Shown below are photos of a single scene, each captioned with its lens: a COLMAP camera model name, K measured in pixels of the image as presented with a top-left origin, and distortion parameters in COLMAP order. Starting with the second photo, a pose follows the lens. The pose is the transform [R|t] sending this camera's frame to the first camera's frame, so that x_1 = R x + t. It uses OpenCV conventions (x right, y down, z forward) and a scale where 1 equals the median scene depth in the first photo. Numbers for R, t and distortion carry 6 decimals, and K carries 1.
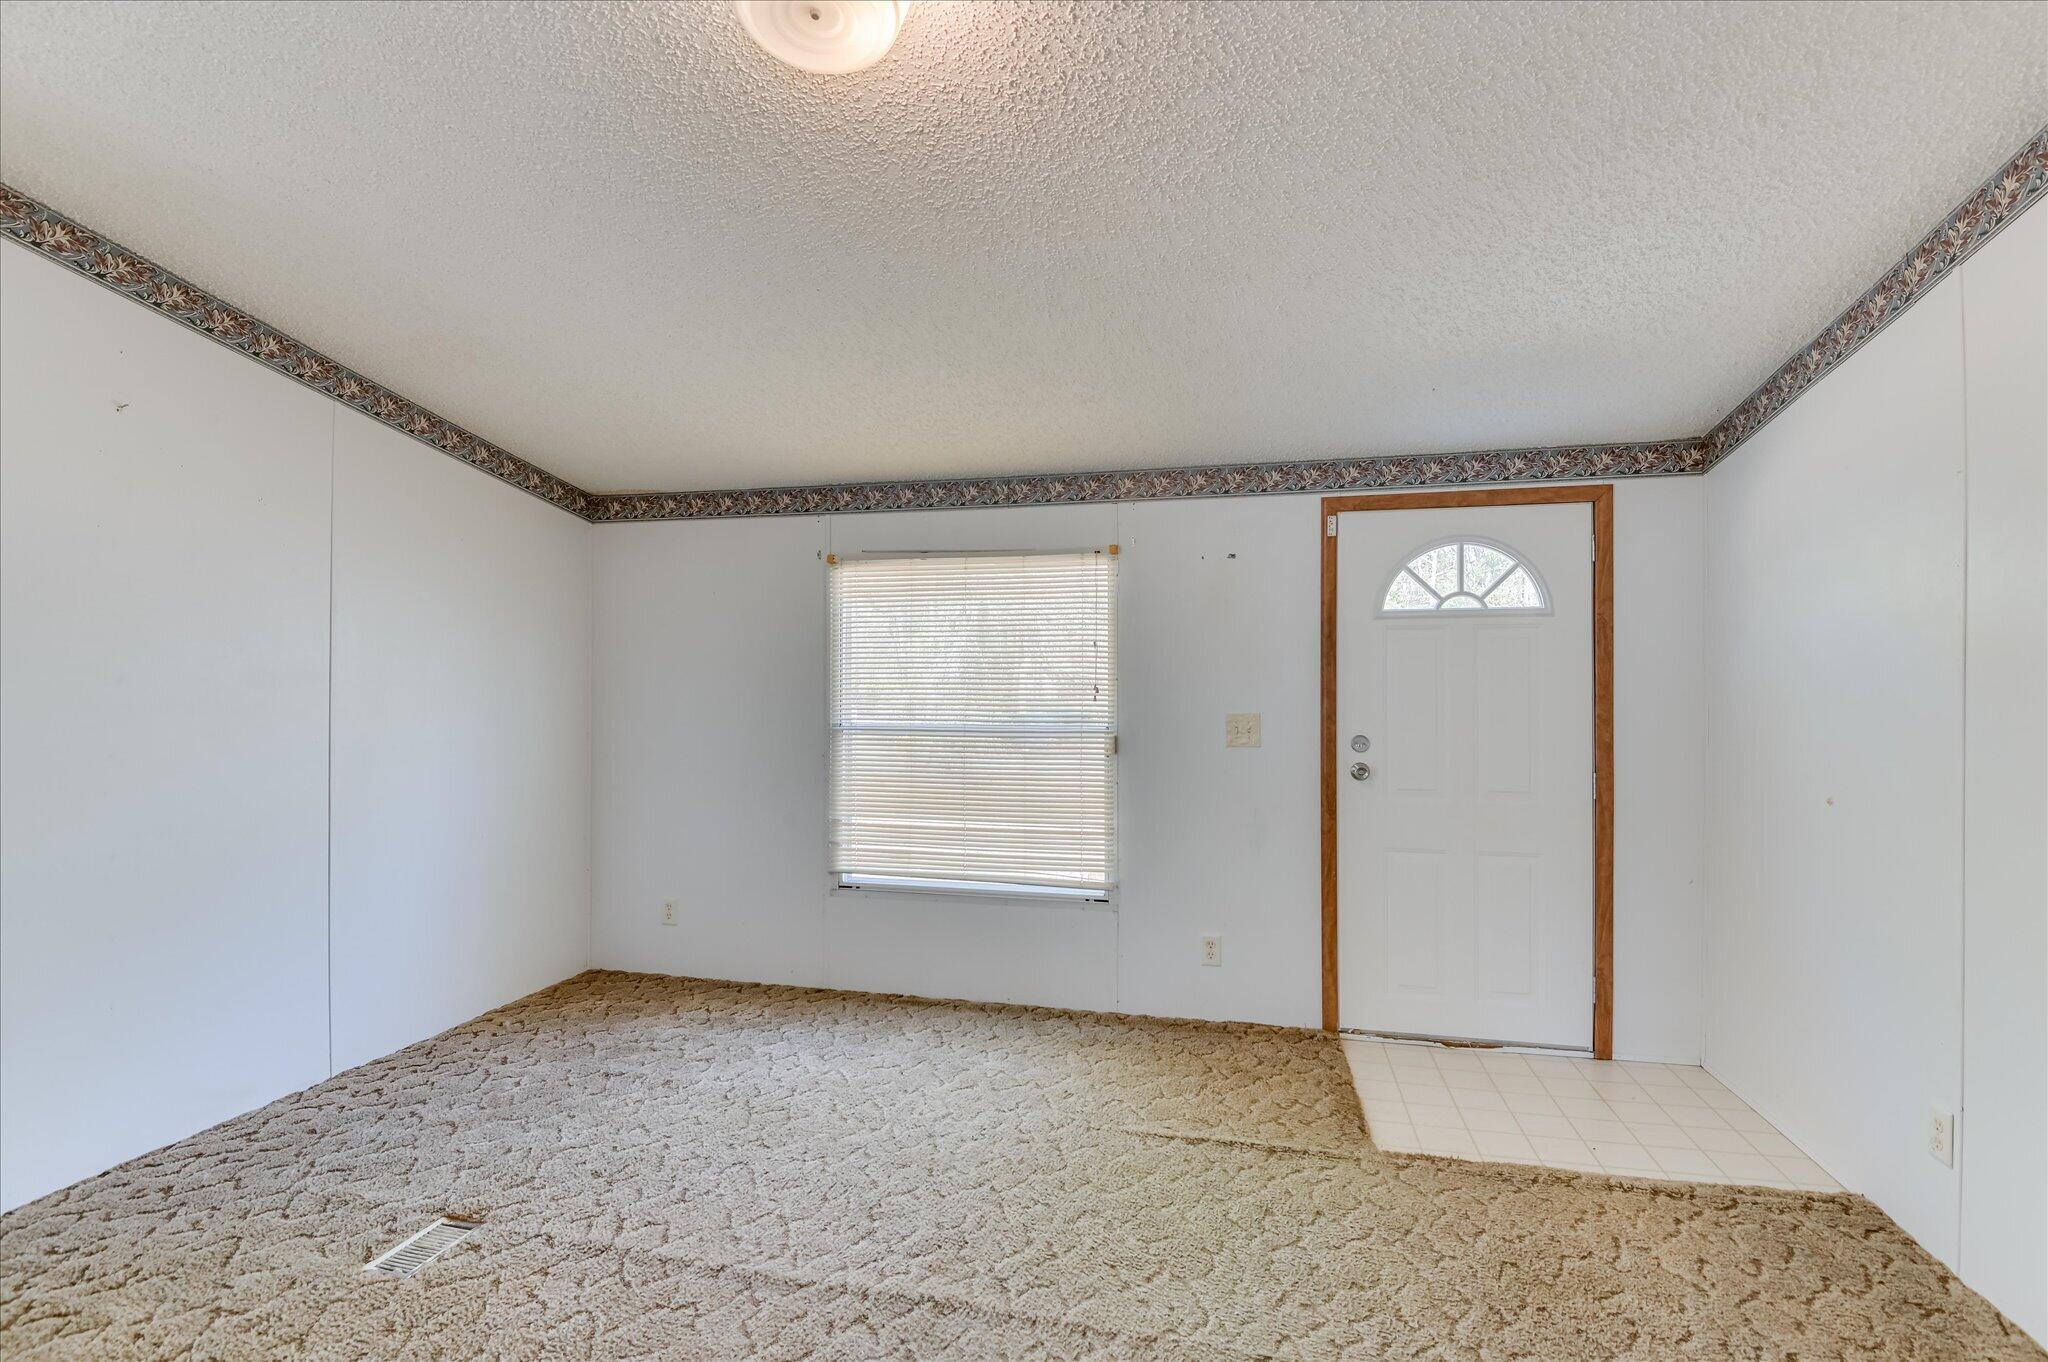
lens RADIAL K [[935.3, 0, 1023.7], [0, 935.3, 676.2], [0, 0, 1]] dist [0.020139, -0.025857]
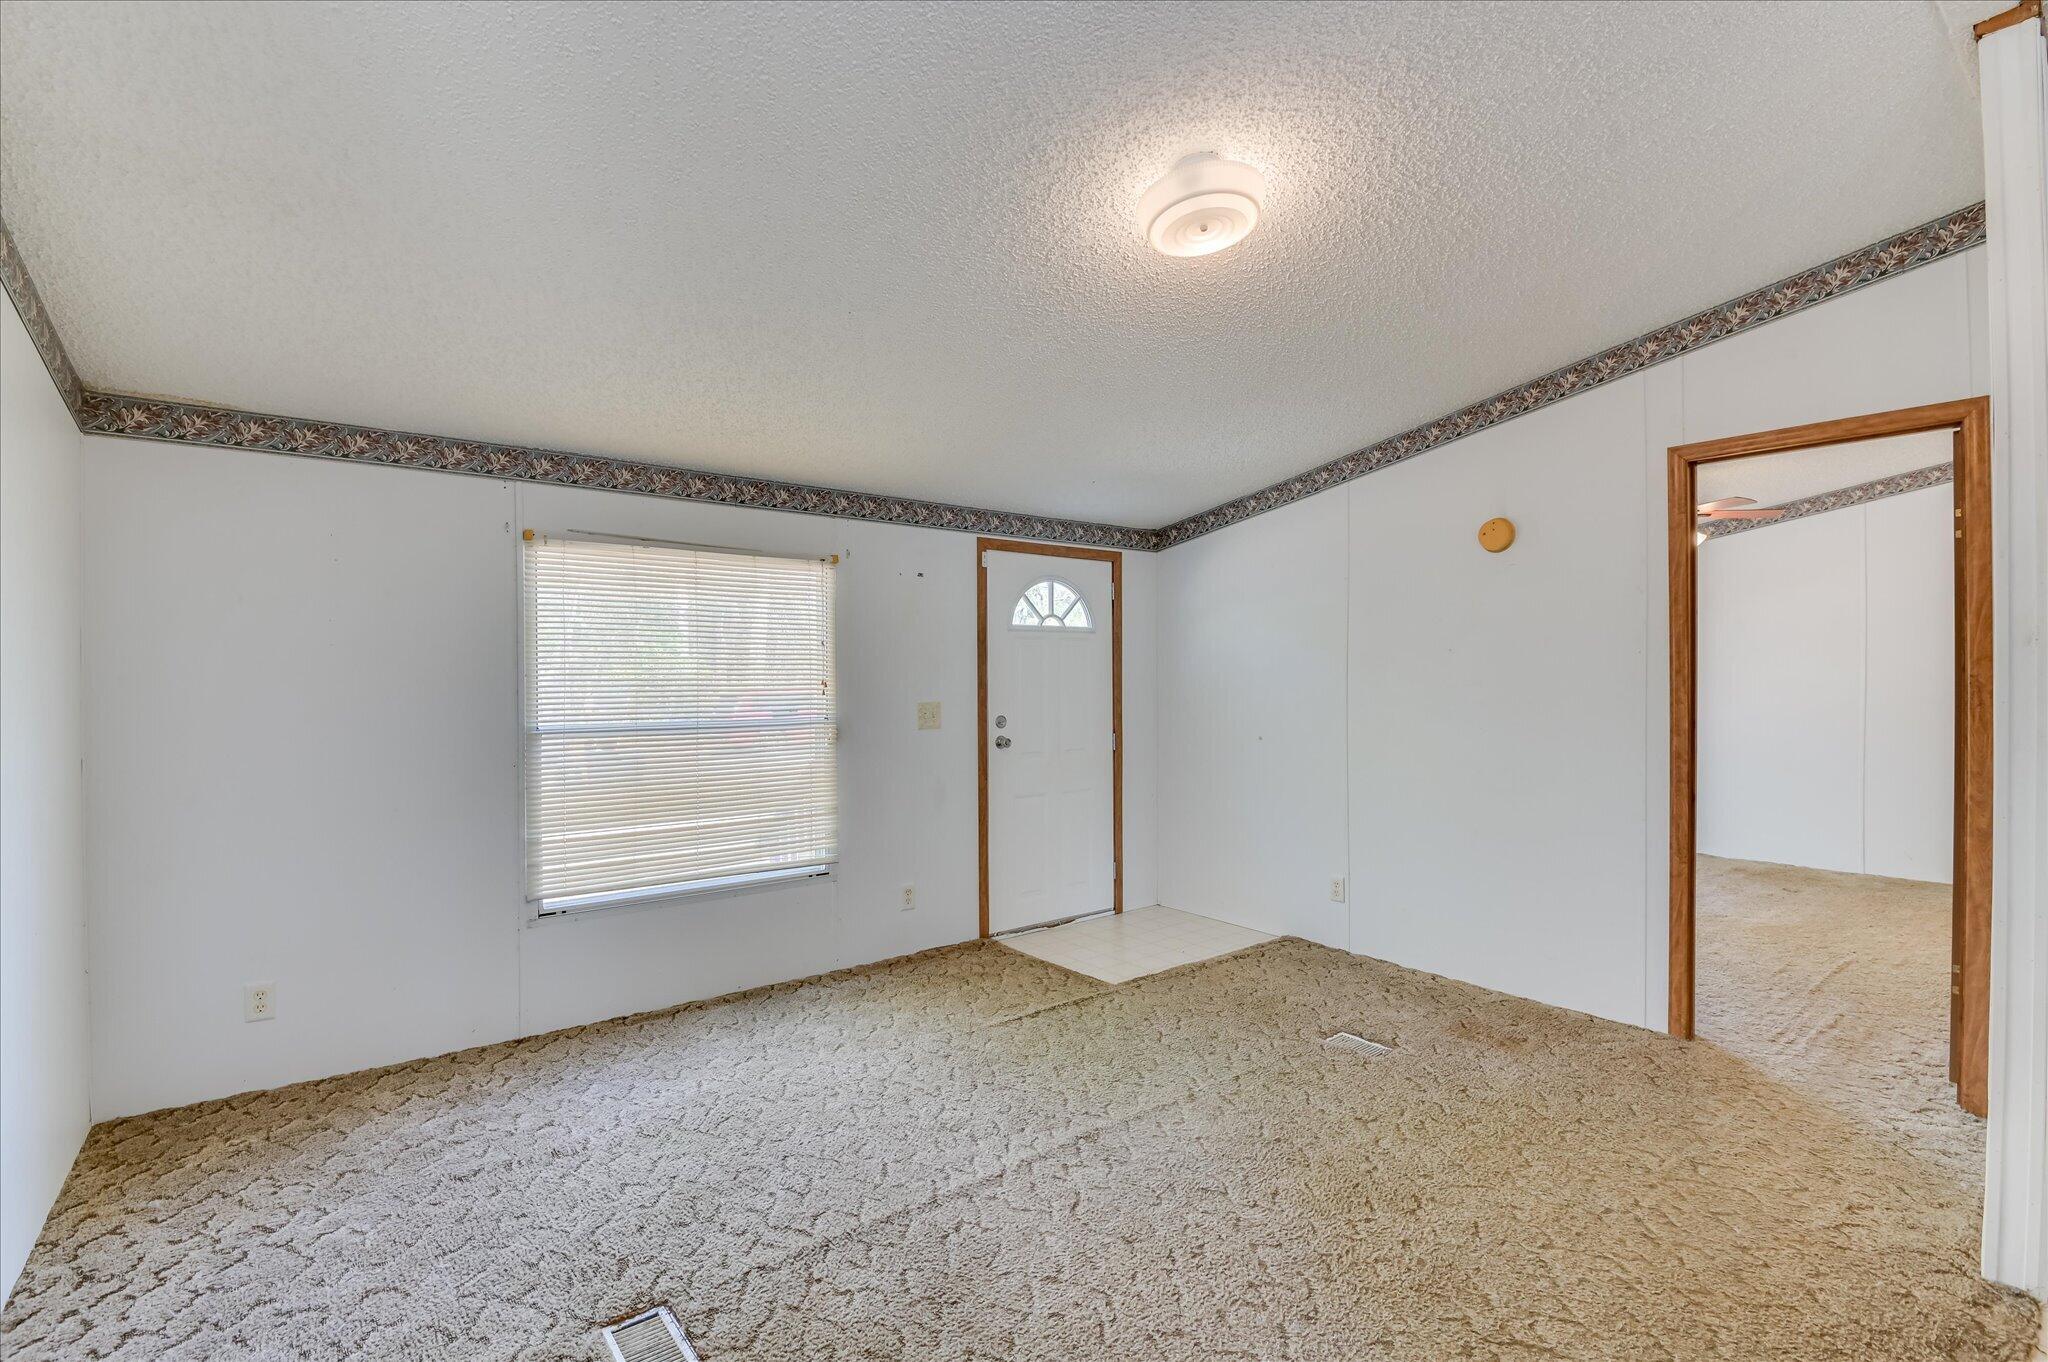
lens RADIAL K [[913.5, 0, 1032.3], [0, 913.5, 678.3], [0, 0, 1]] dist [0.002464, -0.013191]
pose [[0.629597, -0.003812, 0.776912, -0.635626], [0.000694, 0.999990, 0.004344, 0.003016], [-0.776921, -0.002195, 0.629594, 0.131518]]
